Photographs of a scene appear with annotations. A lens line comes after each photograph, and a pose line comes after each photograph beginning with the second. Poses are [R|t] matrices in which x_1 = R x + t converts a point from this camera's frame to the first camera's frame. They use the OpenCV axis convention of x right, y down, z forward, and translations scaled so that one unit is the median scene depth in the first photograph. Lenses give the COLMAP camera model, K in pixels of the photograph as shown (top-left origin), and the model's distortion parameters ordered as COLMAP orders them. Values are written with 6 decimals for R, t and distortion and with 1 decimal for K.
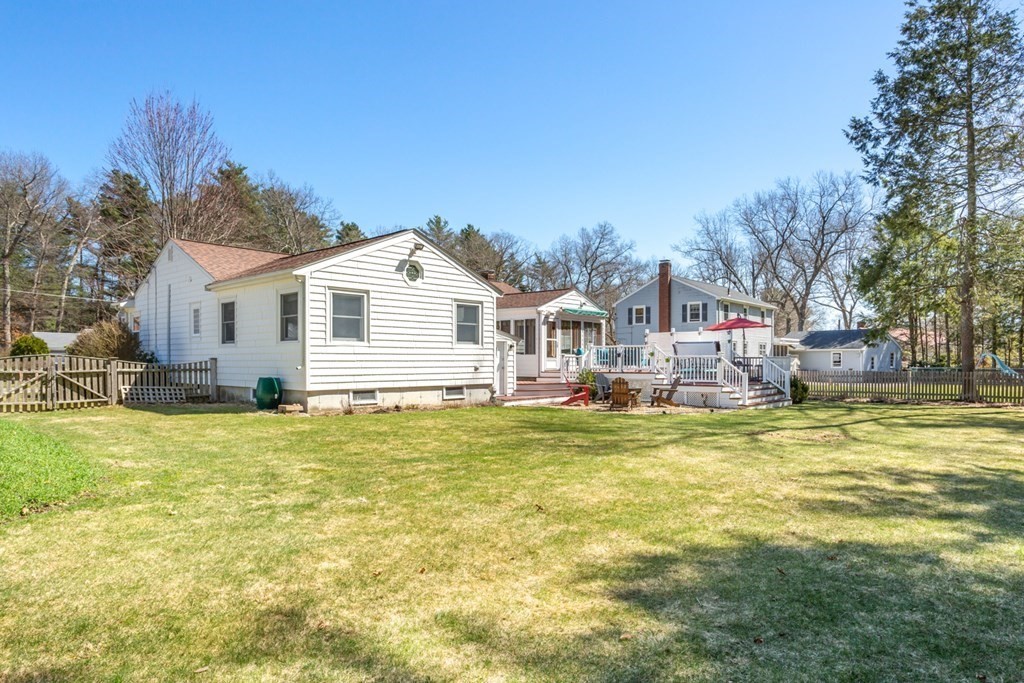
lens RADIAL K [[627.0, 0, 512.1], [0, 627.0, 381.0], [0, 0, 1]] dist [-0.026732, -0.000402]
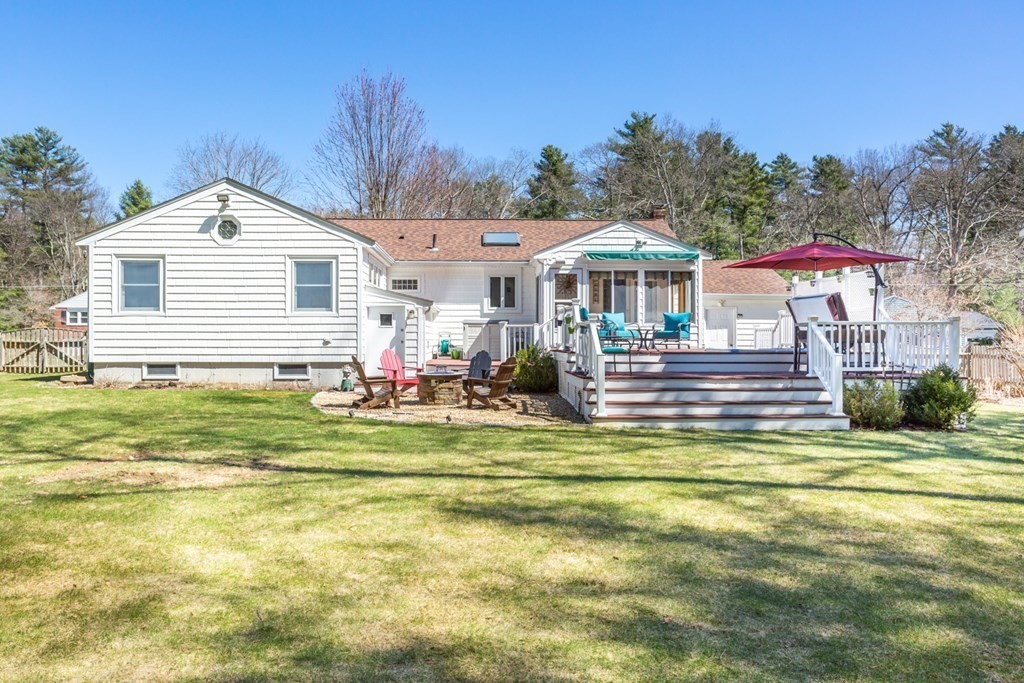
lens RADIAL K [[741.5, 0, 512.0], [0, 741.5, 341.5], [0, 0, 1]] dist [0.007001, 0.001453]
pose [[0.689256, 0.006659, -0.724488, 0.665229], [-0.024117, 0.999614, -0.013756, -0.011489], [0.724117, 0.026954, 0.689151, 0.458862]]
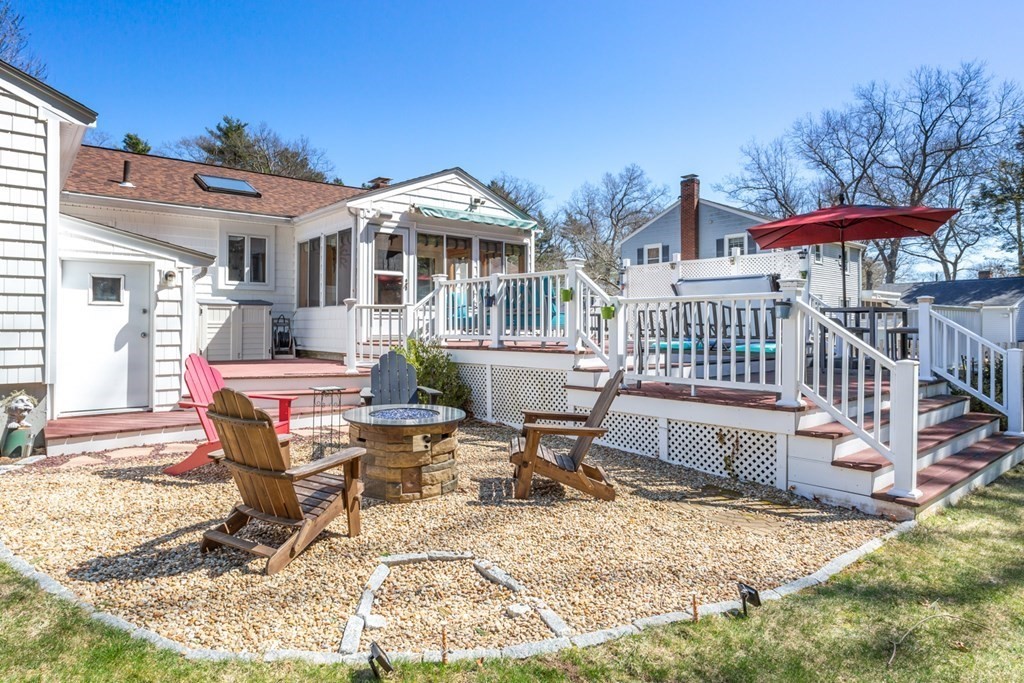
lens RADIAL K [[576.5, 0, 463.9], [0, 576.5, 323.0], [0, 0, 1]] dist [-0.036715, 0.027686]
pose [[0.984107, 0.001137, -0.177573, 0.214687], [-0.007520, 0.999349, -0.035277, -0.016232], [0.177417, 0.036052, 0.983475, 0.659453]]
